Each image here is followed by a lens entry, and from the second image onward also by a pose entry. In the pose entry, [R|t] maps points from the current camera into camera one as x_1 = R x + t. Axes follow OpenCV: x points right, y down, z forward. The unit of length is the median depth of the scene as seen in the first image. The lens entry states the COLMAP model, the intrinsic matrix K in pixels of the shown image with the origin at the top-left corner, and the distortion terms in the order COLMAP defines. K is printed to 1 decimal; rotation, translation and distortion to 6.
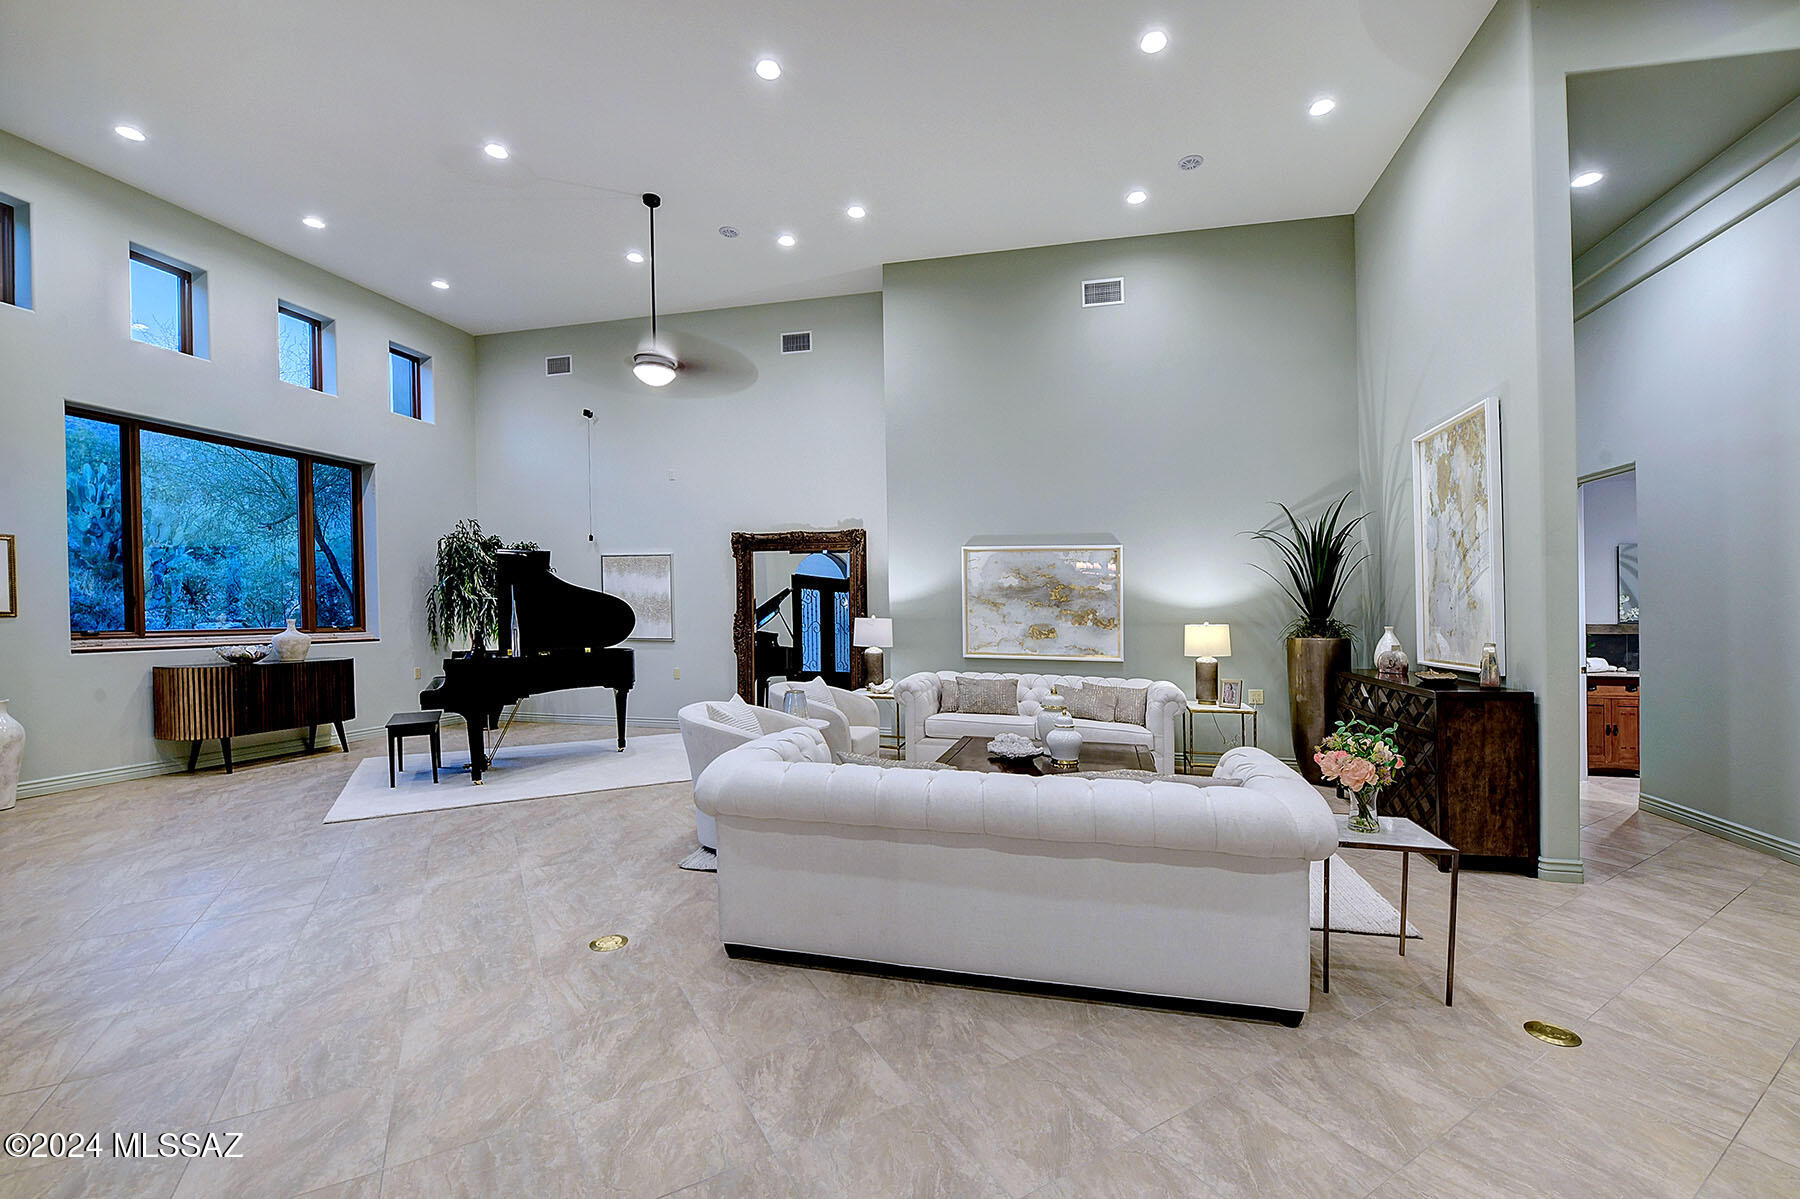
lens RADIAL K [[779.7, 0, 900.0], [0, 779.7, 599.5], [0, 0, 1]] dist [-0.019272, -0.000207]
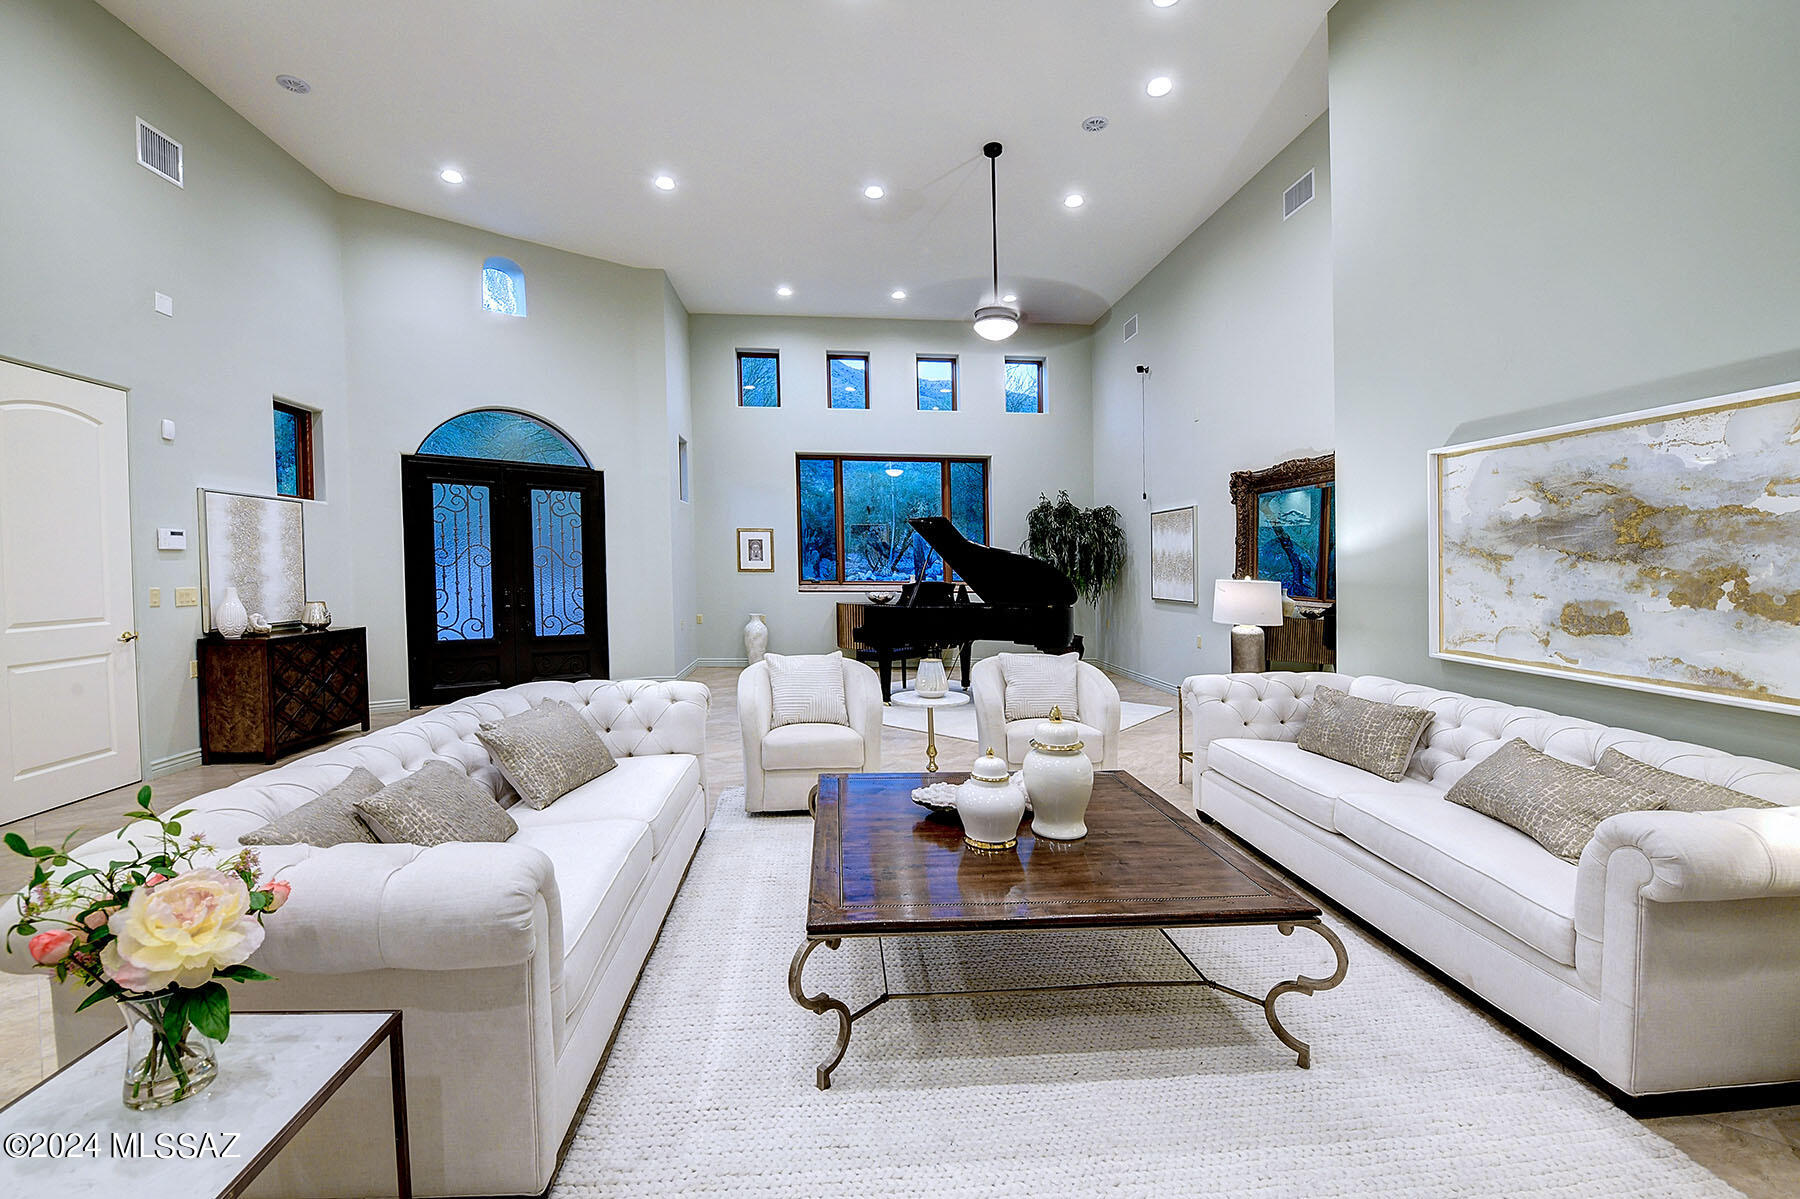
lens RADIAL K [[702.1, 0, 894.6], [0, 702.1, 585.6], [0, 0, 1]] dist [-0.007618, -0.000117]
pose [[0.325203, 0.023209, -0.945359, 0.485793], [0.009494, 0.999568, 0.027806, 0.009495], [0.945596, -0.018018, 0.324843, 0.582013]]
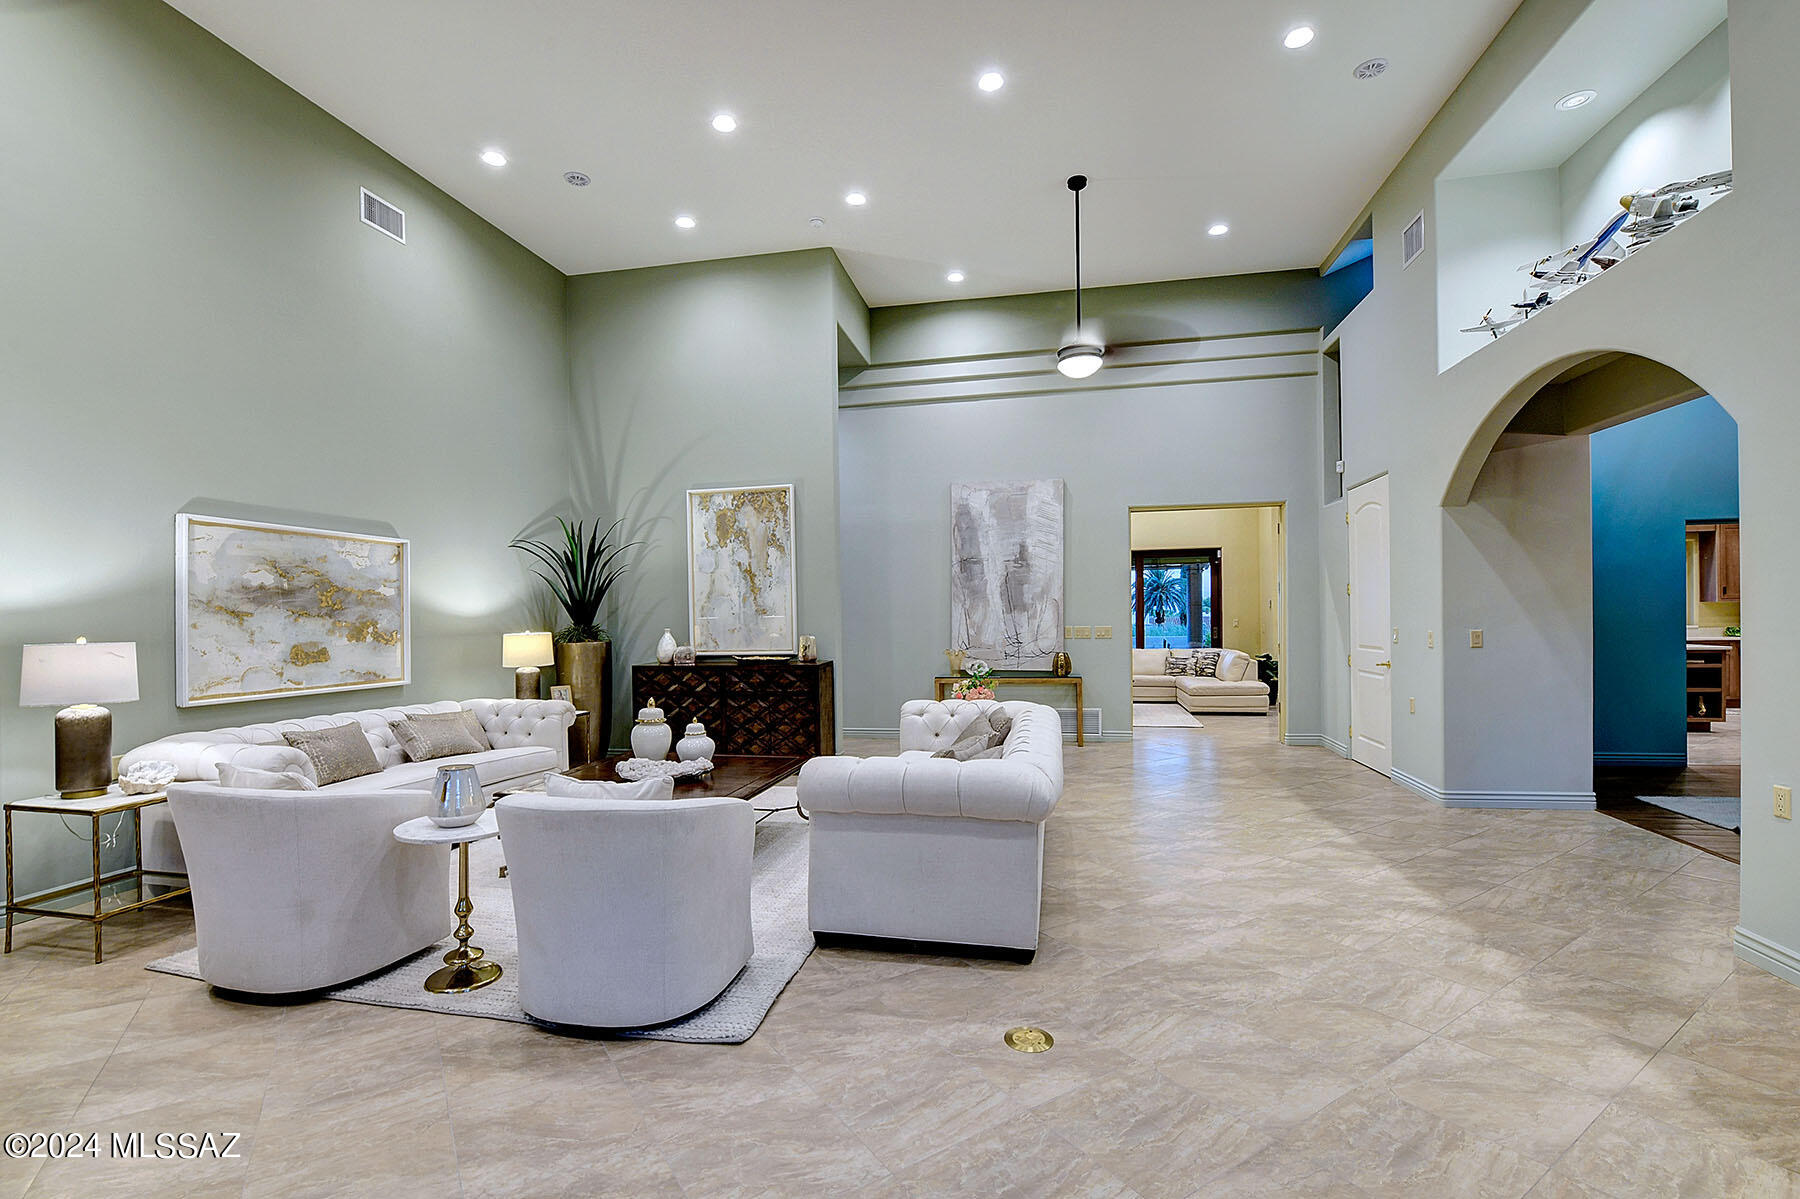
lens RADIAL K [[750.9, 0, 897.7], [0, 750.9, 606.0], [0, 0, 1]] dist [-0.009764, -0.000020]
pose [[-0.045816, 0.007376, 0.998923, -0.571838], [-0.000667, 0.999972, -0.007414, 0.004389], [-0.998950, -0.001006, -0.045810, 0.589728]]
